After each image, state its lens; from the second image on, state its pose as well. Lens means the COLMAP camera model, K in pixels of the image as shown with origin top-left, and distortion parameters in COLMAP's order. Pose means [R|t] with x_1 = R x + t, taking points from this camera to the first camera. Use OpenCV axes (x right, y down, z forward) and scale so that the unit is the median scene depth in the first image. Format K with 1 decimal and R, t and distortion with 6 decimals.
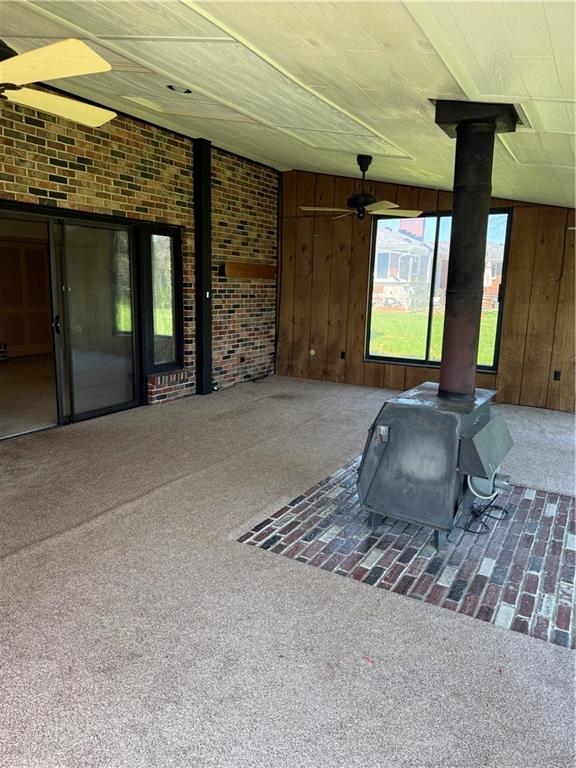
lens RADIAL K [[543.5, 0, 295.7], [0, 543.5, 391.8], [0, 0, 1]] dist [0.068098, -0.090729]
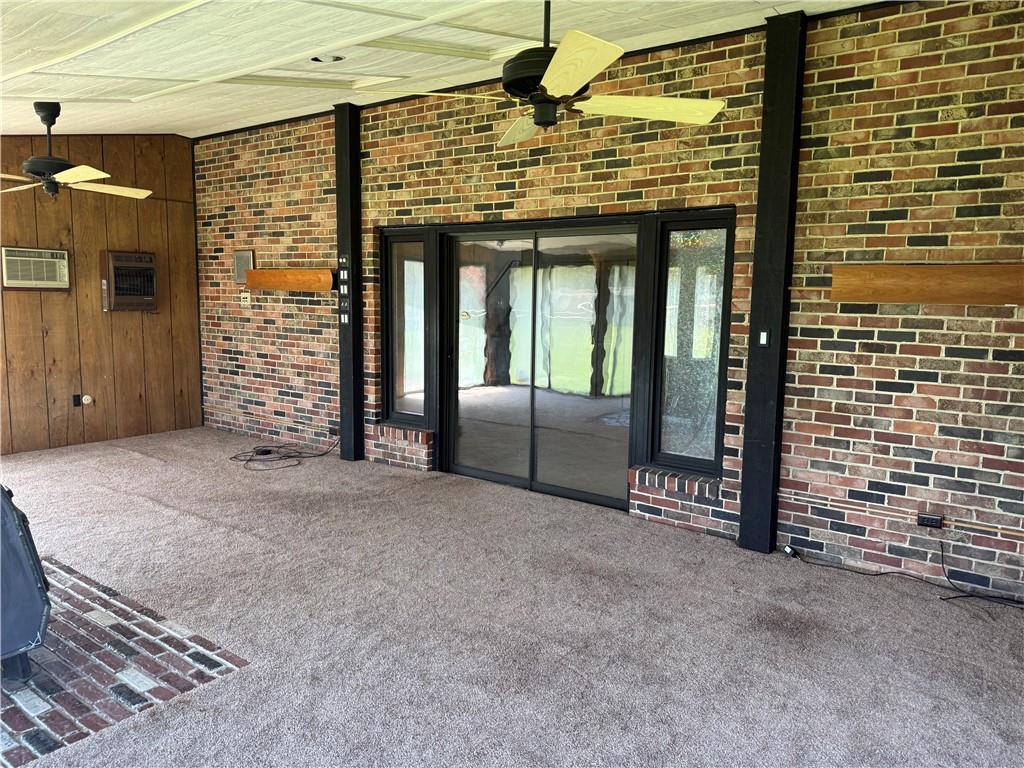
lens RADIAL K [[724.7, 0, 521.4], [0, 724.7, 384.5], [0, 0, 1]] dist [0.068098, -0.090729]
pose [[-0.123035, 0.082769, -0.988945, 0.486515], [-0.223166, 0.968685, 0.108837, -0.162338], [0.966985, 0.234090, -0.100711, 0.877135]]
